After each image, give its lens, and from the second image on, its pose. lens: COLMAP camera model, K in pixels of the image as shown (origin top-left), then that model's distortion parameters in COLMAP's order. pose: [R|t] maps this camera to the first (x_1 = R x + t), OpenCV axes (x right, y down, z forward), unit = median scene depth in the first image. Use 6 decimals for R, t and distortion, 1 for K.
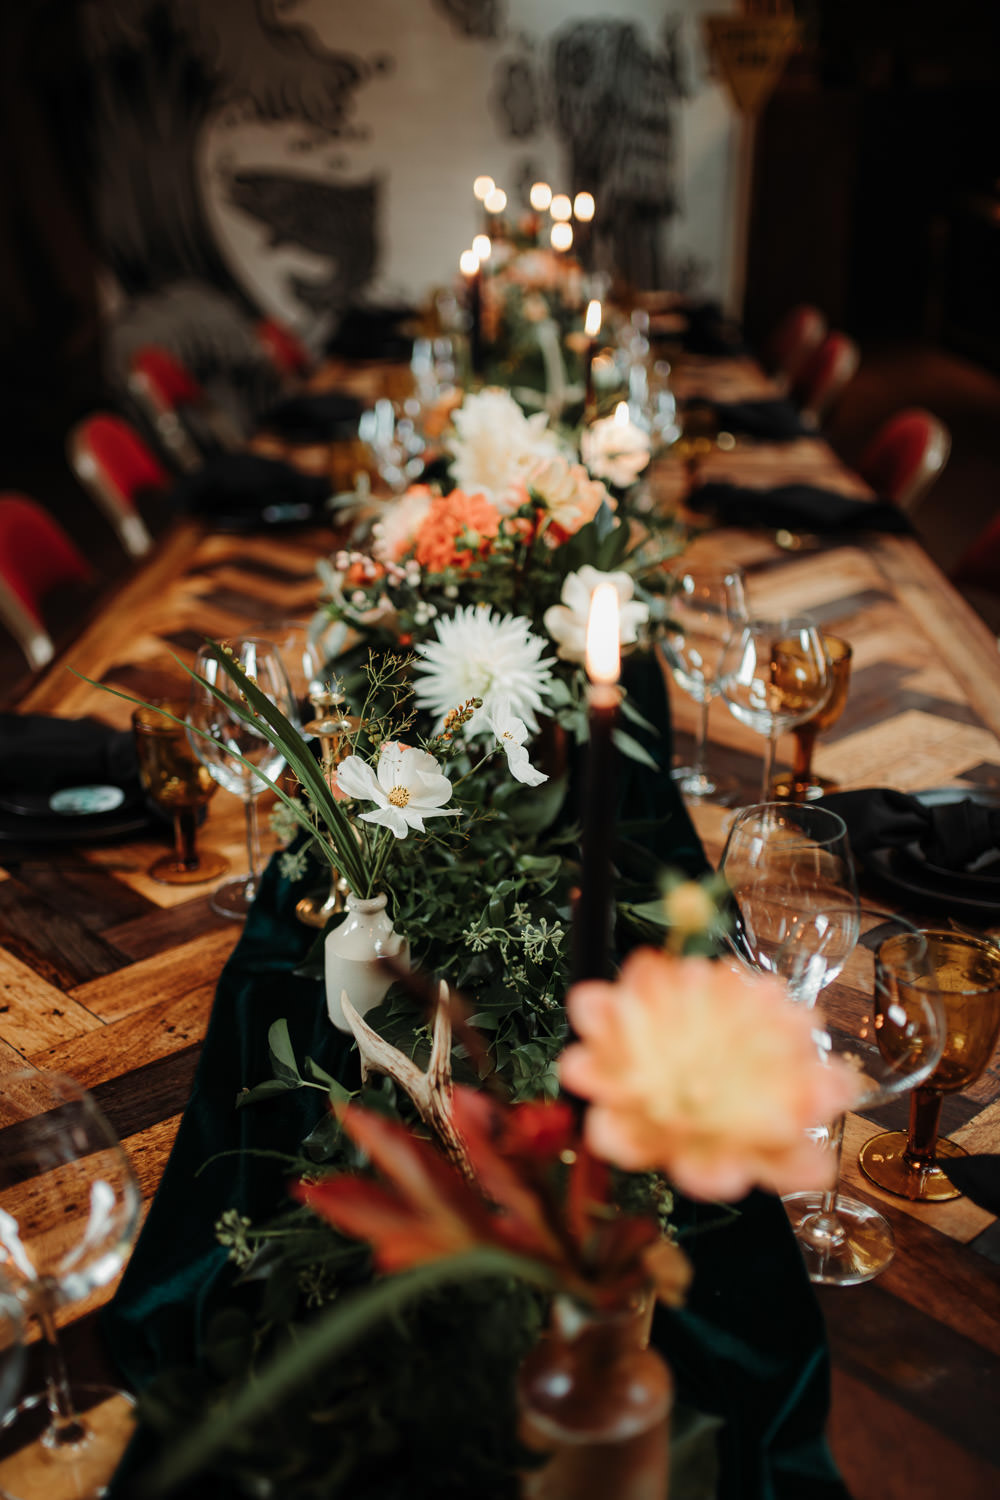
lens RADIAL K [[1482.2, 0, 476.4], [0, 1482.2, 790.2], [0, 0, 1]] dist [-0.055555, 0.031247]
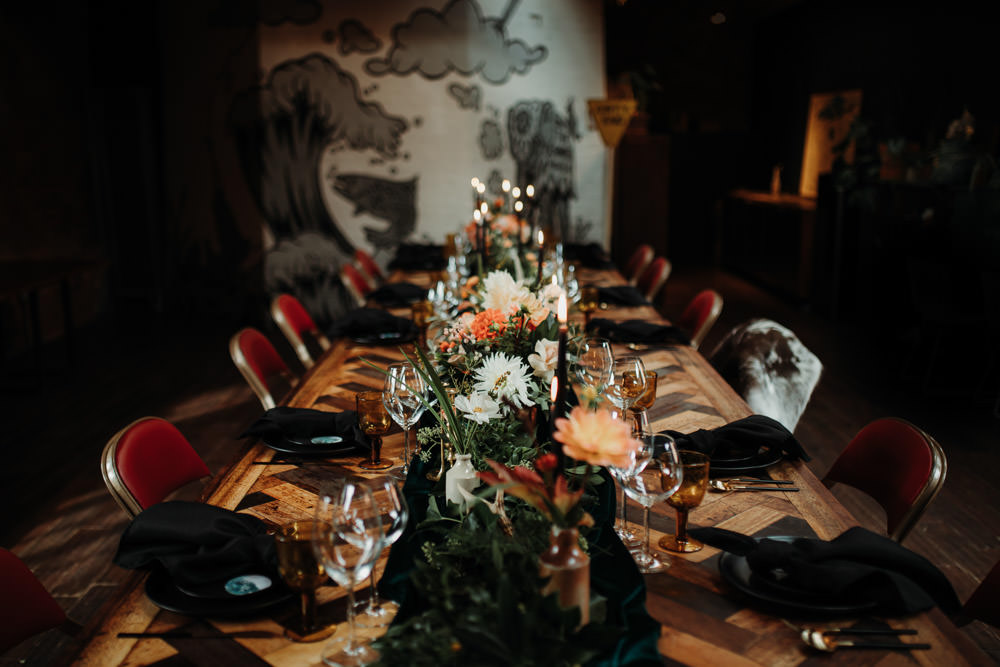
lens RADIAL K [[988.2, 0, 498.3], [0, 988.2, 357.4], [0, 0, 1]] dist [-0.055555, 0.031247]
pose [[0.998683, -0.000989, 0.051304, -0.079512], [0.011774, 0.977557, -0.210342, 0.208830], [-0.049945, 0.210669, 0.976281, -0.534066]]
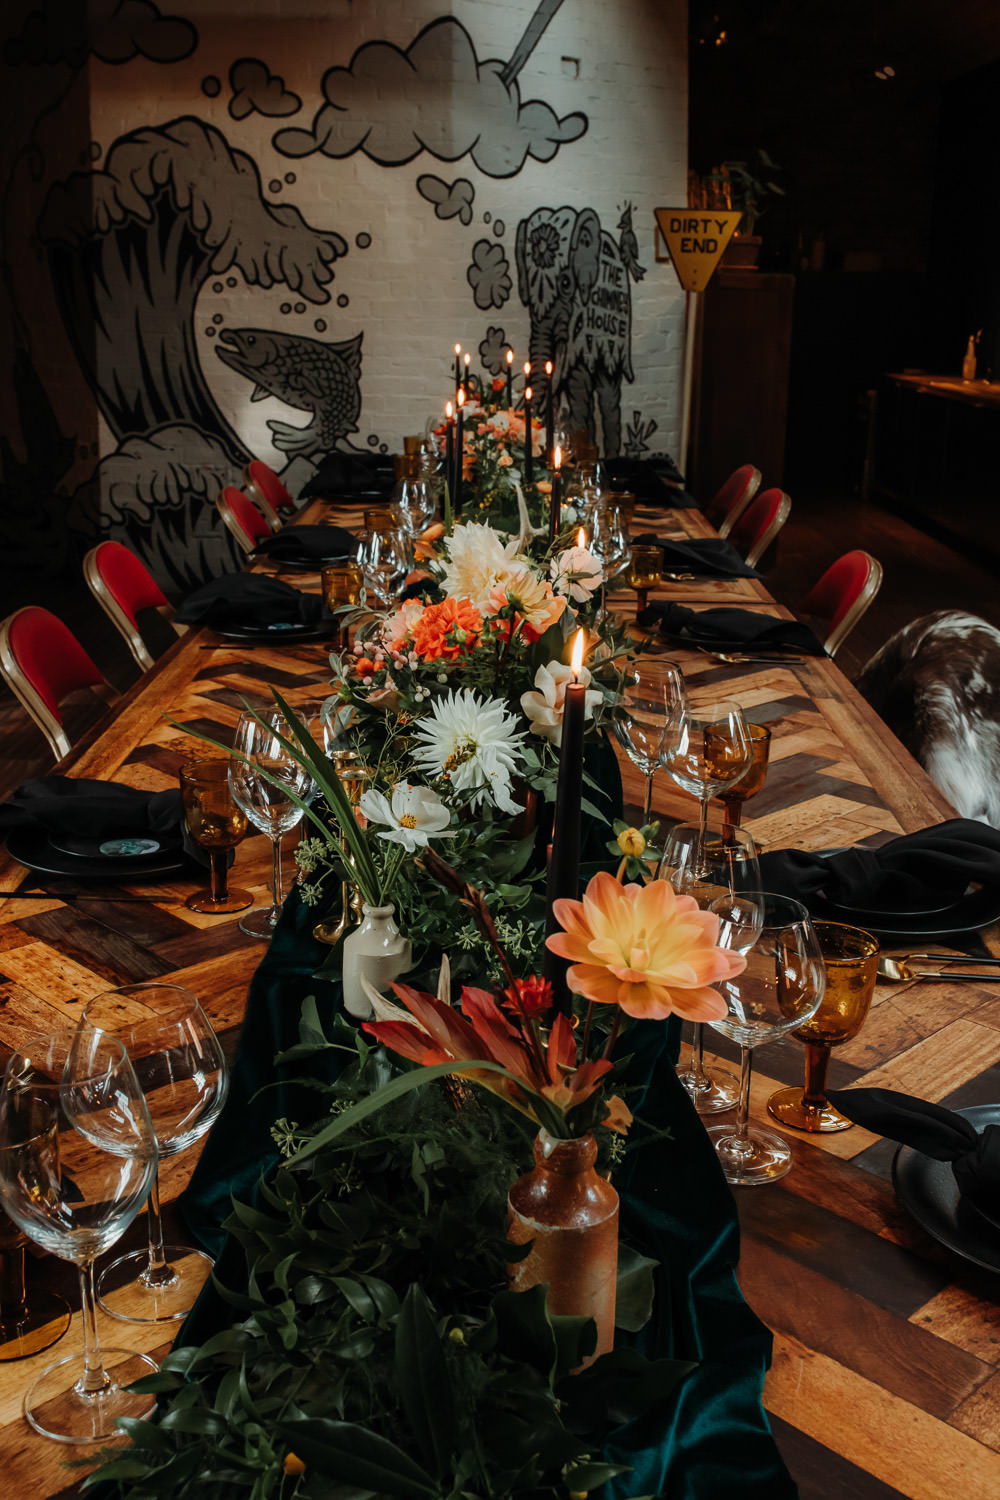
lens RADIAL K [[1516.5, 0, 500.0], [0, 1516.5, 750.0], [0, 0, 1]] dist [-0.047024, 0.012066]
pose [[0.998745, 0.017572, 0.046890, -0.026746], [-0.011469, 0.991786, -0.127392, 0.081509], [-0.048743, 0.126695, 0.990743, -0.227392]]
